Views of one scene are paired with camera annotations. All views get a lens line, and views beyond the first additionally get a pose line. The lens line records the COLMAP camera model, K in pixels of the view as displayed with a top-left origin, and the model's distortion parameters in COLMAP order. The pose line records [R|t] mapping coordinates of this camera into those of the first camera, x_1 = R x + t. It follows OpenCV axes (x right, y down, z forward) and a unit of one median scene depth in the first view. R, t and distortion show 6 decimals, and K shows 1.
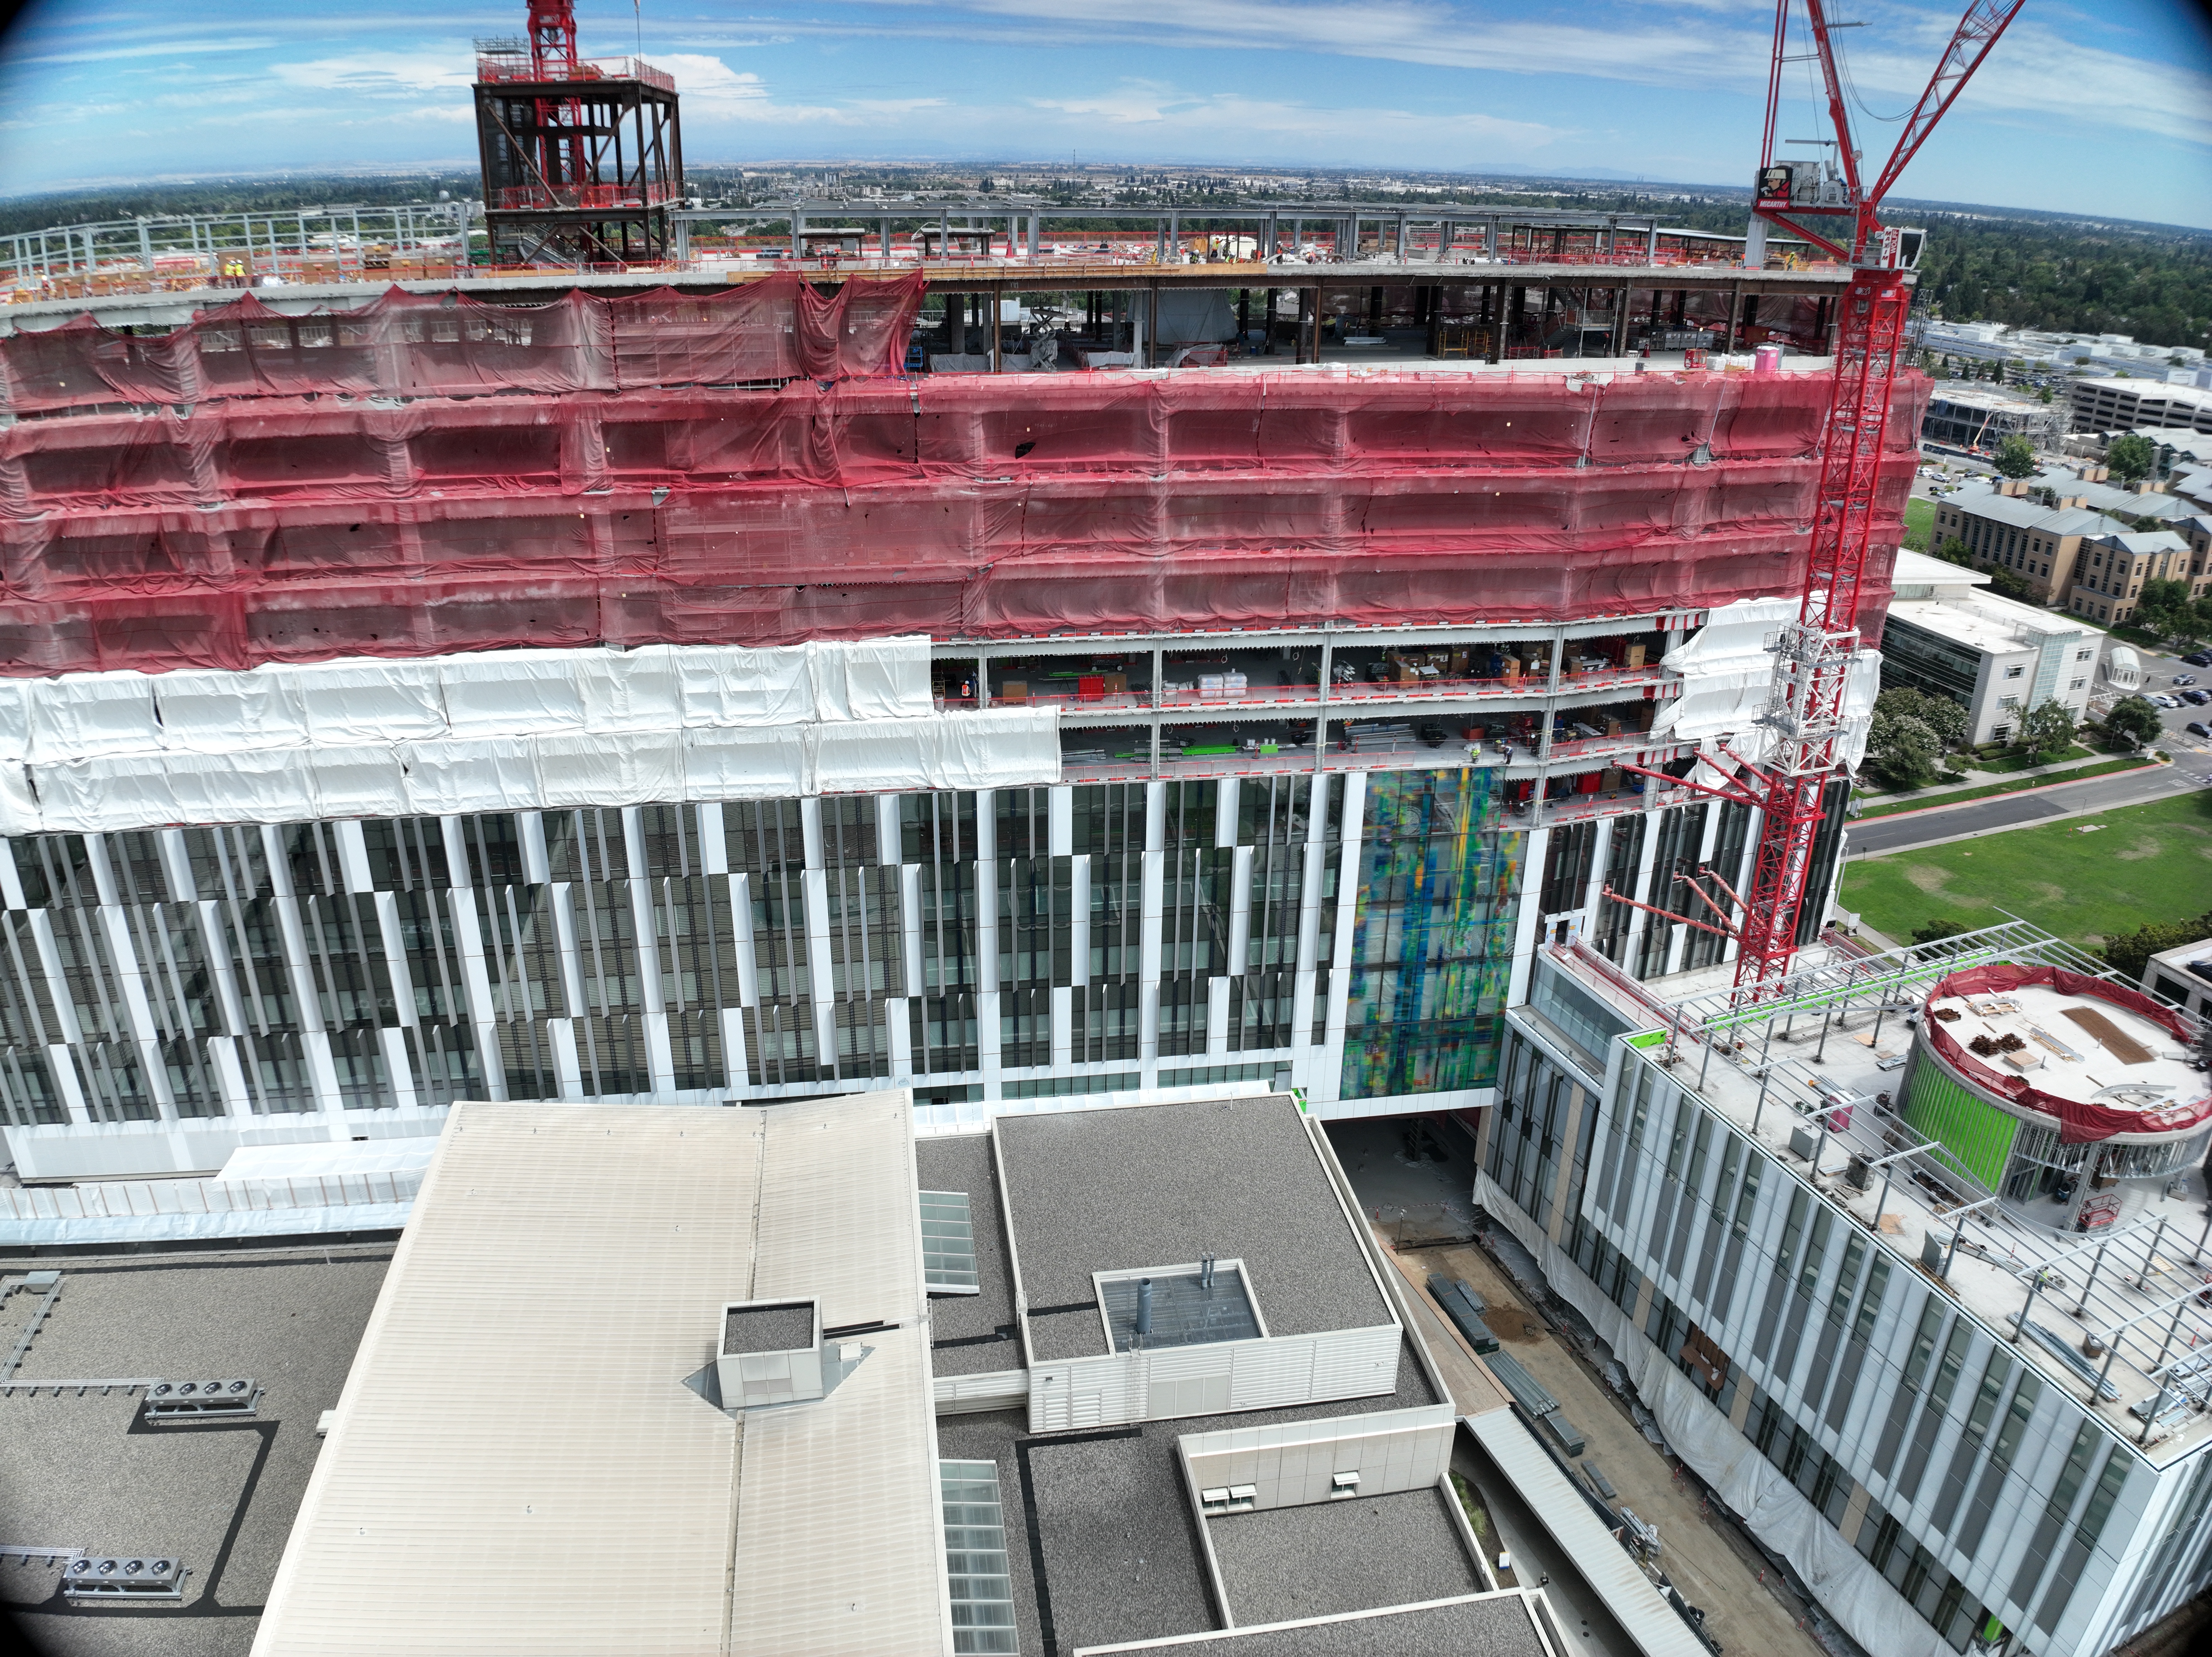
lens RADIAL K [[1548.1, 0, 1106.0], [0, 1548.1, 828.5], [0, 0, 1]] dist [-0.094817, -0.019897]
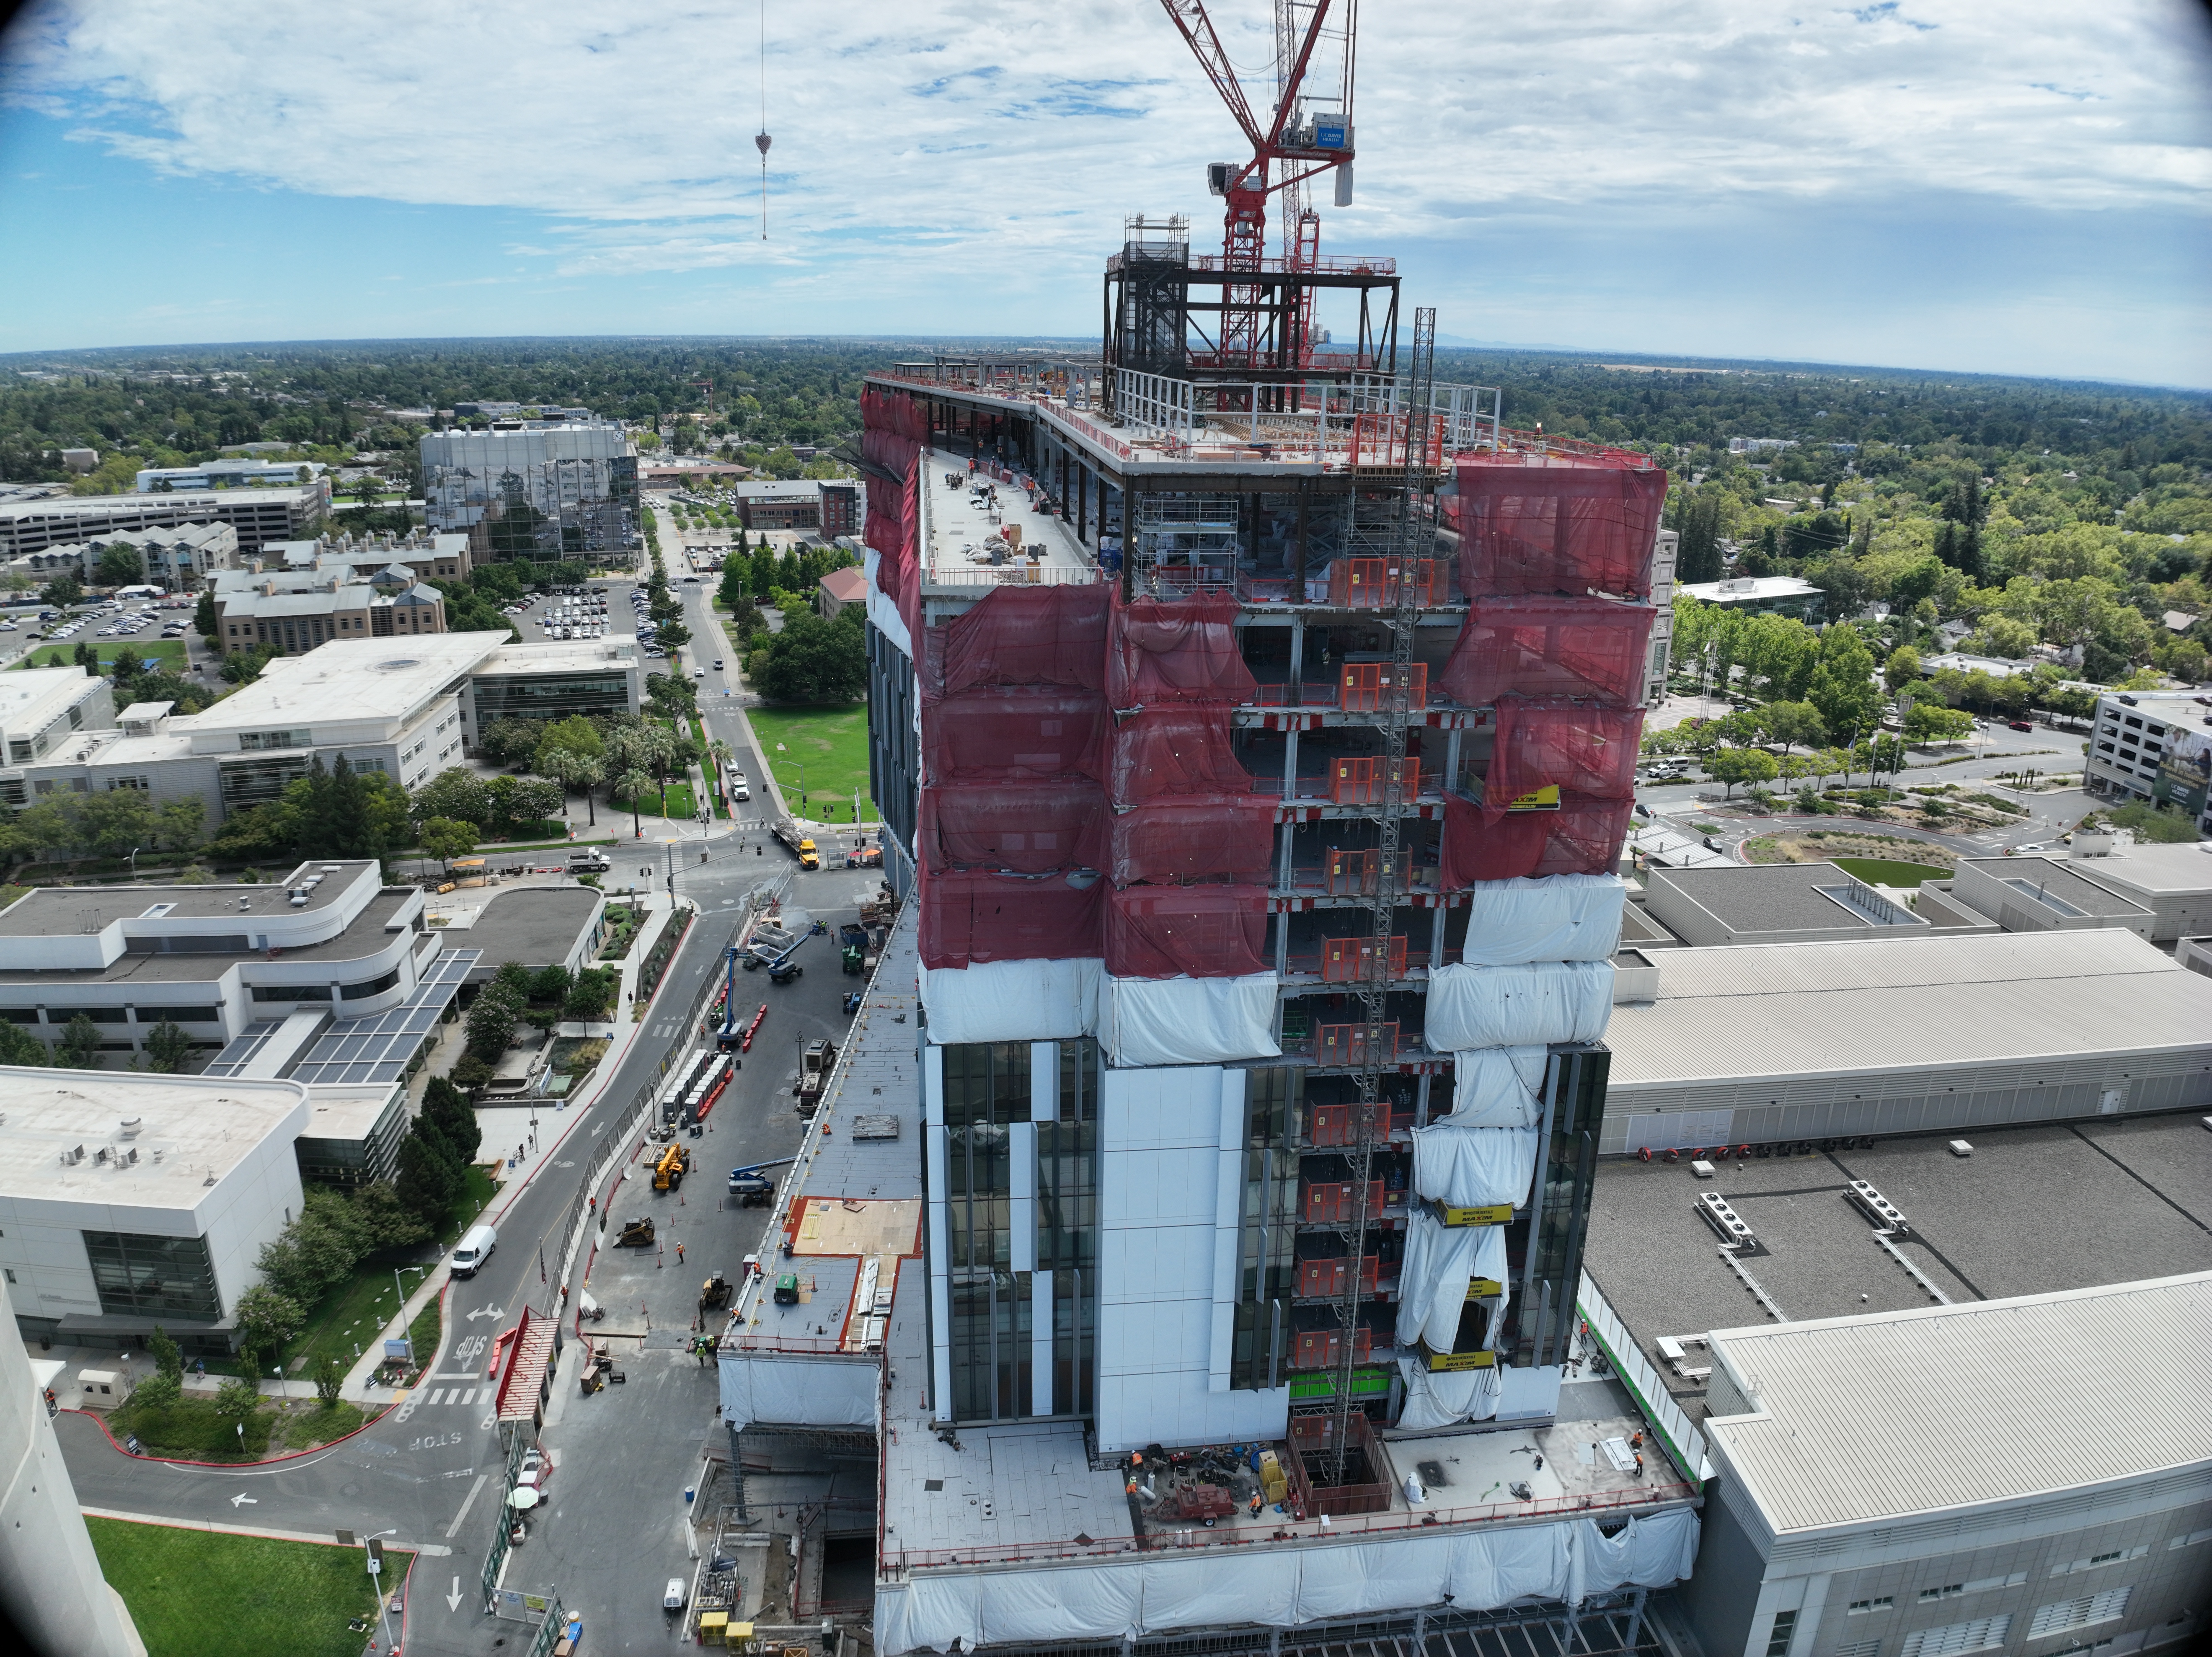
lens RADIAL K [[1553.5, 0, 1108.1], [0, 1553.5, 816.8], [0, 0, 1]] dist [-0.106198, -0.018499]
pose [[0.036573, -0.311827, 0.949435, -1.589454], [0.384077, 0.881486, 0.274715, -0.460610], [-0.922577, 0.354609, 0.152004, 0.999119]]
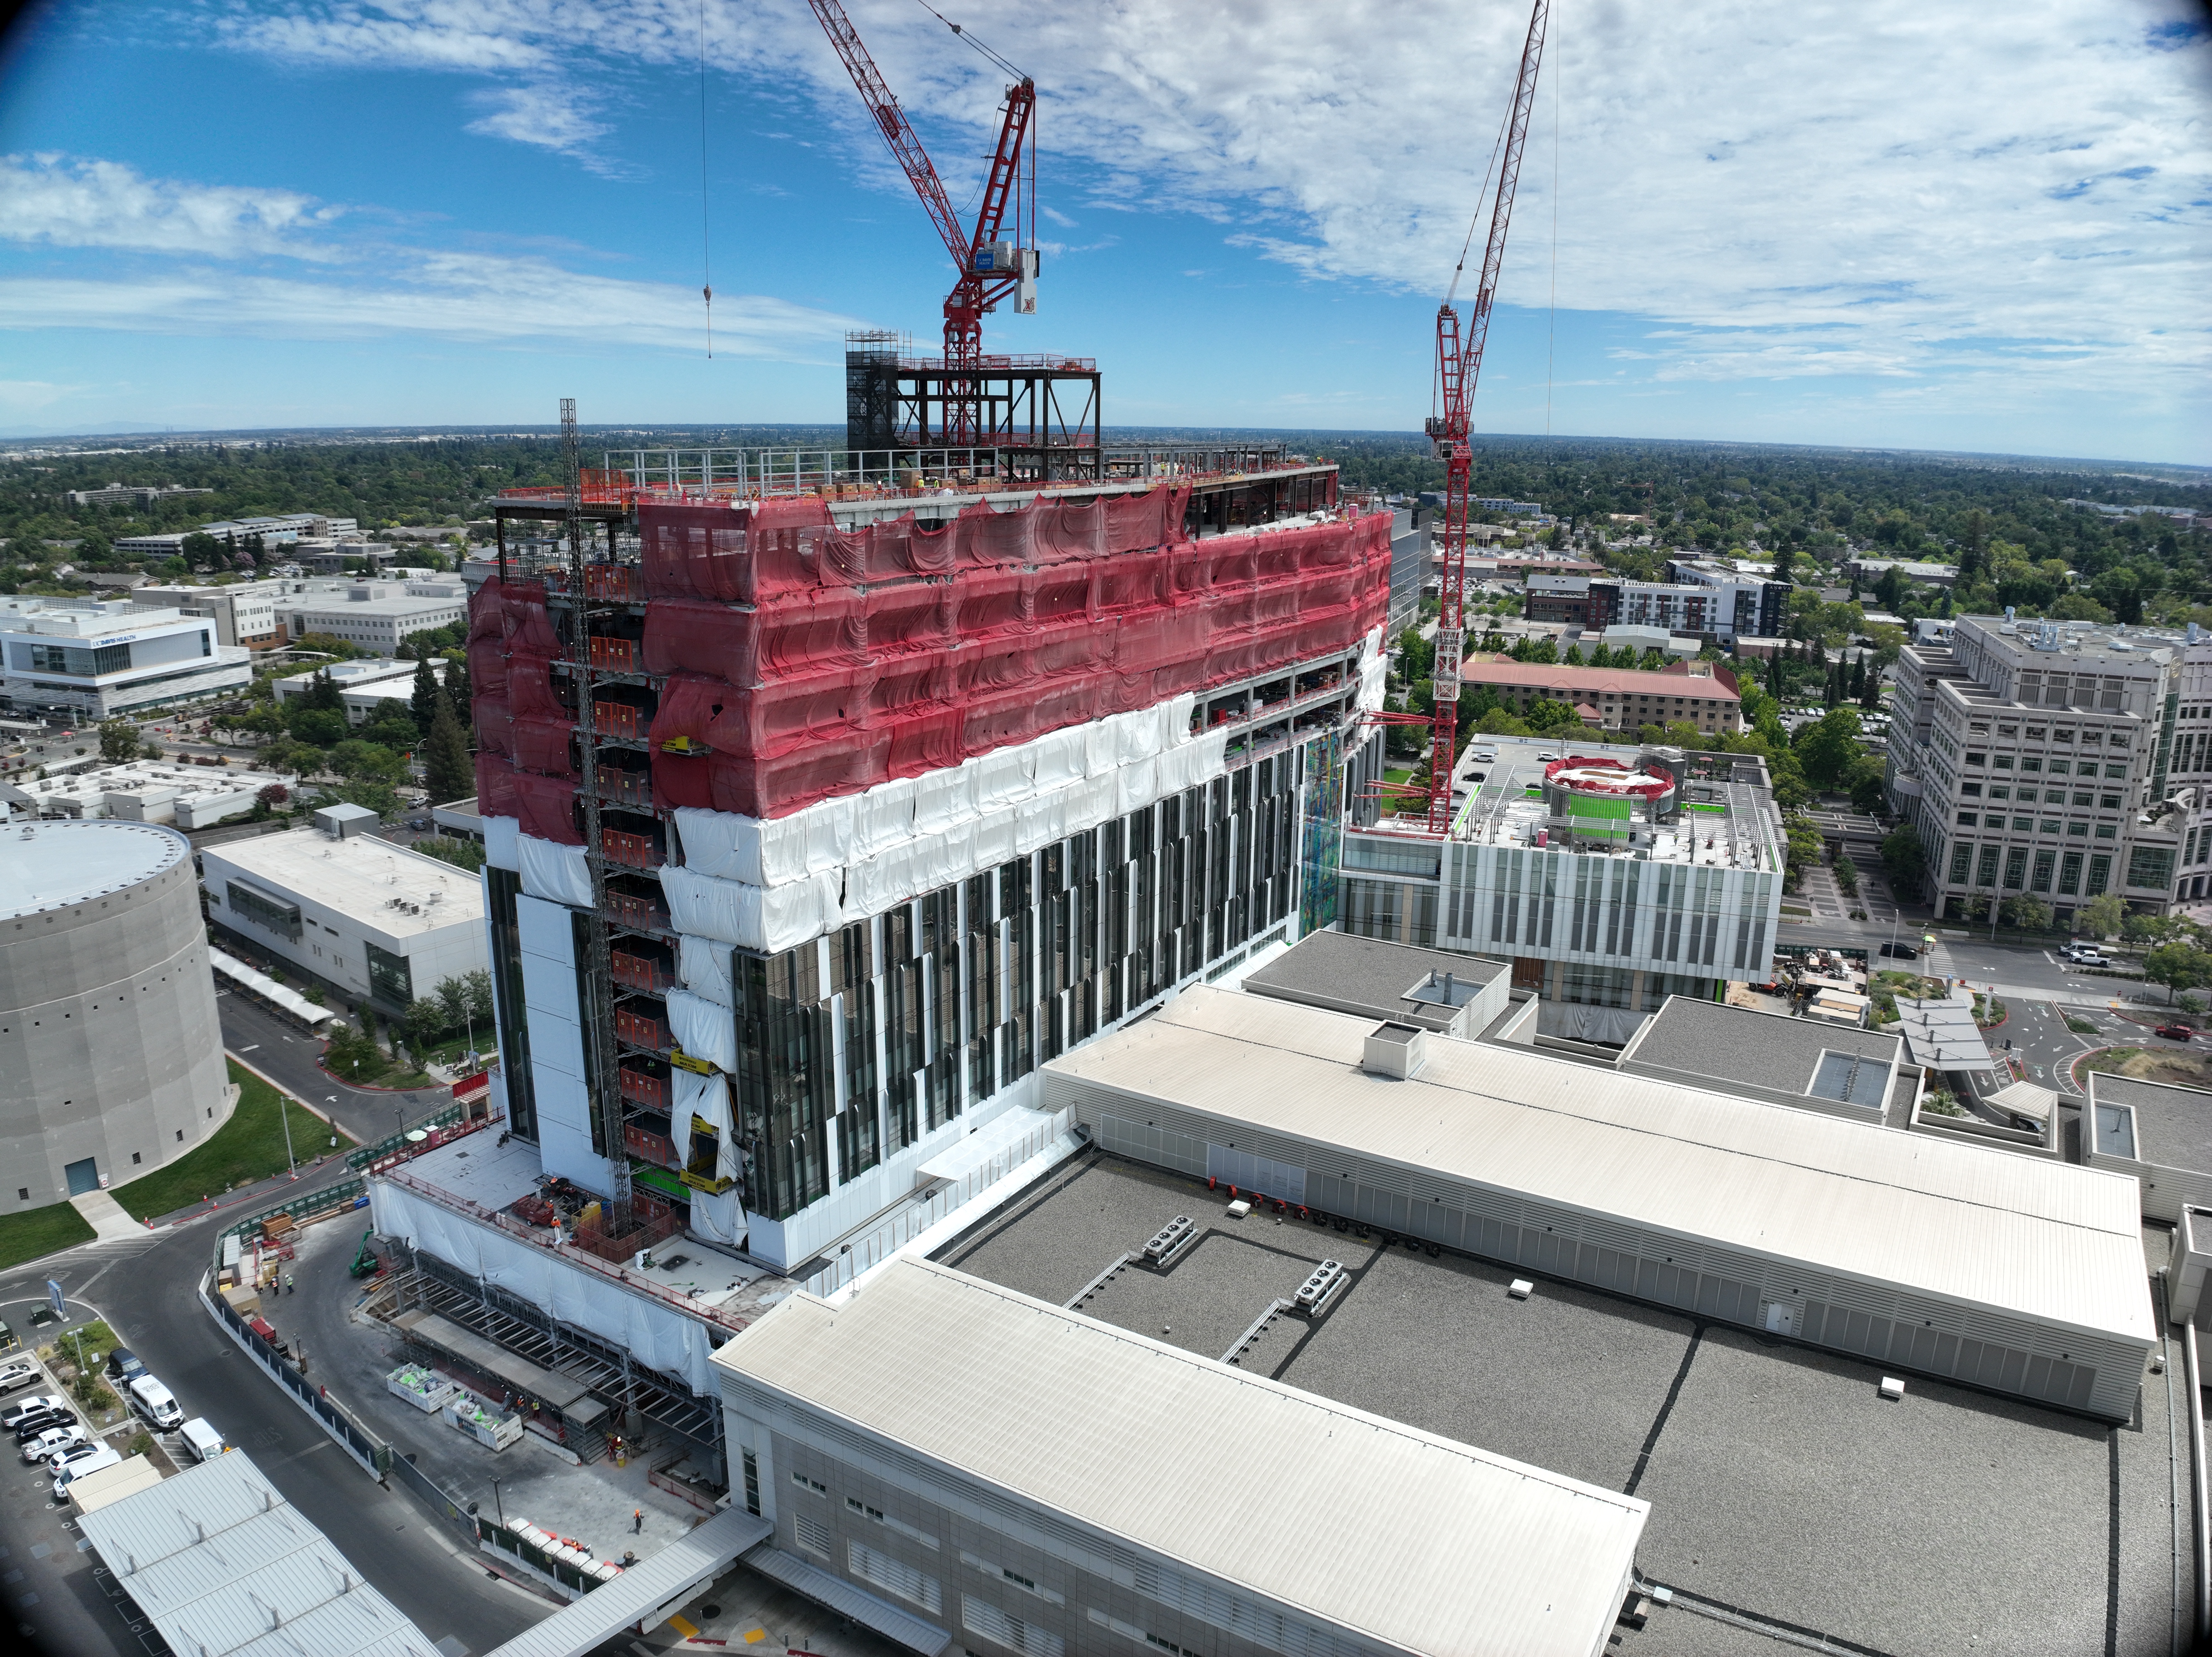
lens RADIAL K [[1548.1, 0, 1106.0], [0, 1548.1, 828.5], [0, 0, 1]] dist [-0.094817, -0.019897]
pose [[0.645269, -0.200533, 0.737166, -1.441989], [0.303695, 0.952746, -0.006658, 0.000169], [-0.700997, 0.228170, 0.675679, -0.046286]]
